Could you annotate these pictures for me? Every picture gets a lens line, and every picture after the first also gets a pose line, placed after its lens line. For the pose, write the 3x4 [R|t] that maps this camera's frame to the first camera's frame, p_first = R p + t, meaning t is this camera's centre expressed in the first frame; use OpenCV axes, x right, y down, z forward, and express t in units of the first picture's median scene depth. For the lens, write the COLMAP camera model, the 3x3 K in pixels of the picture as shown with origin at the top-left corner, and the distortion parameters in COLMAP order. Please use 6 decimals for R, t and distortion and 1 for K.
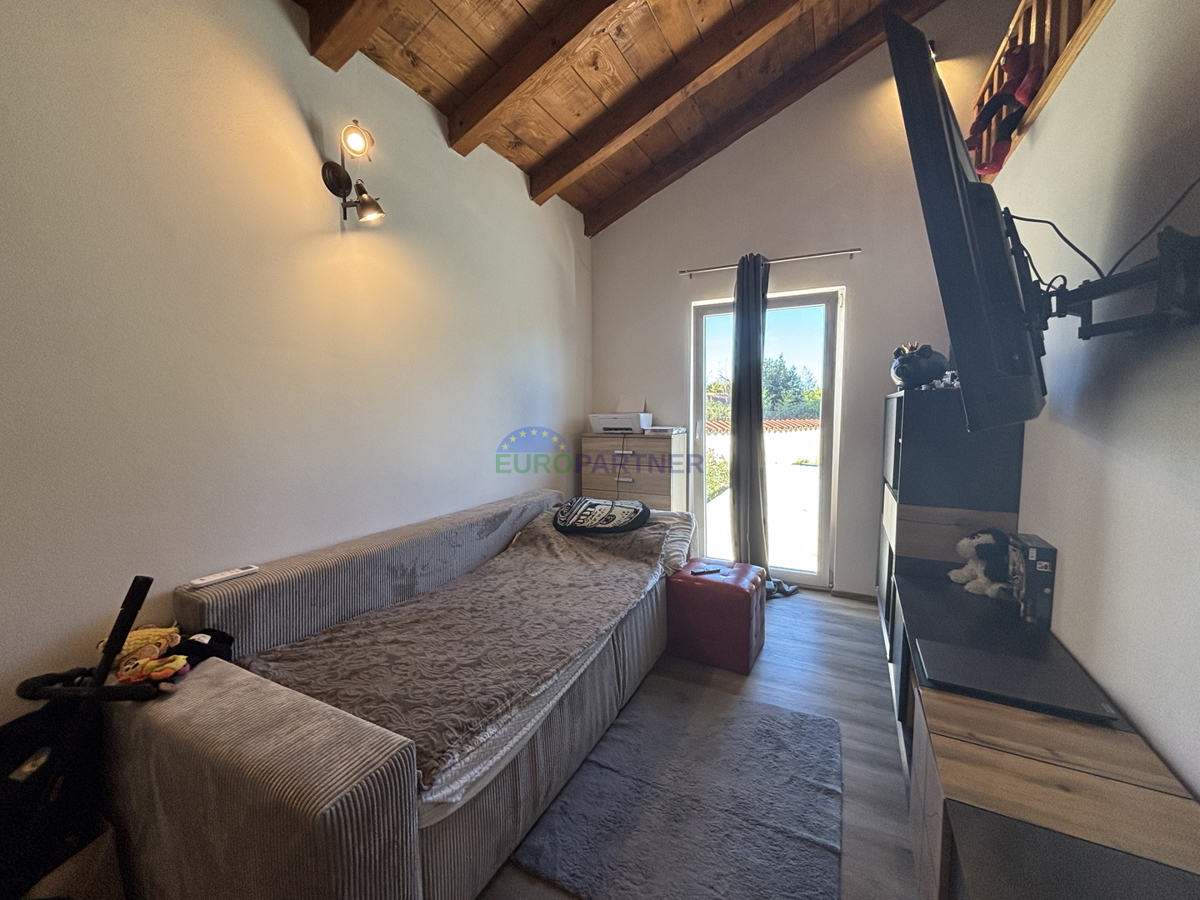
lens RADIAL K [[481.9, 0, 601.5], [0, 481.9, 448.2], [0, 0, 1]] dist [0.002176, -0.000339]
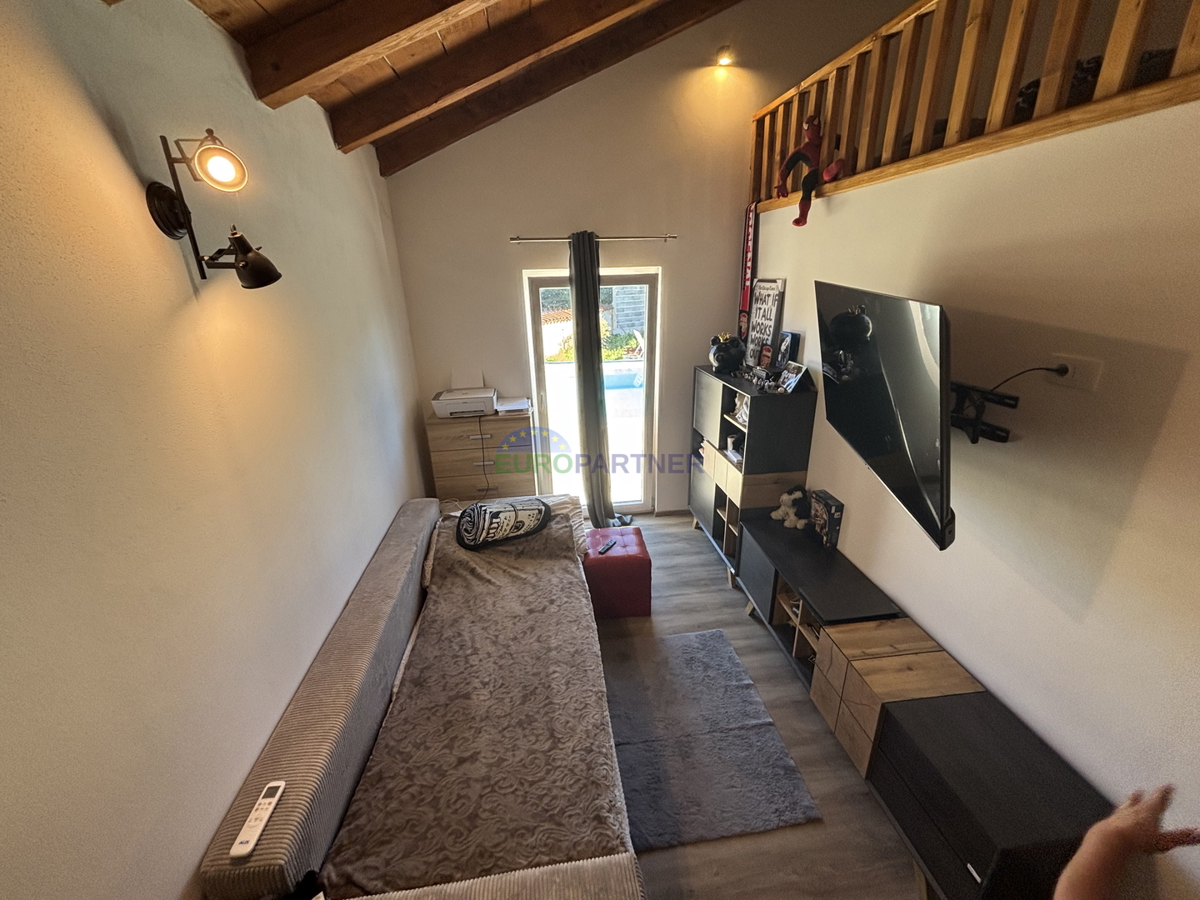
lens RADIAL K [[481.9, 0, 609.3], [0, 481.9, 447.1], [0, 0, 1]] dist [0.002176, -0.000339]
pose [[0.826480, -0.199835, 0.526305, -0.385458], [0.064001, 0.962170, 0.264827, -0.322002], [-0.559316, -0.185190, 0.808004, 0.091902]]
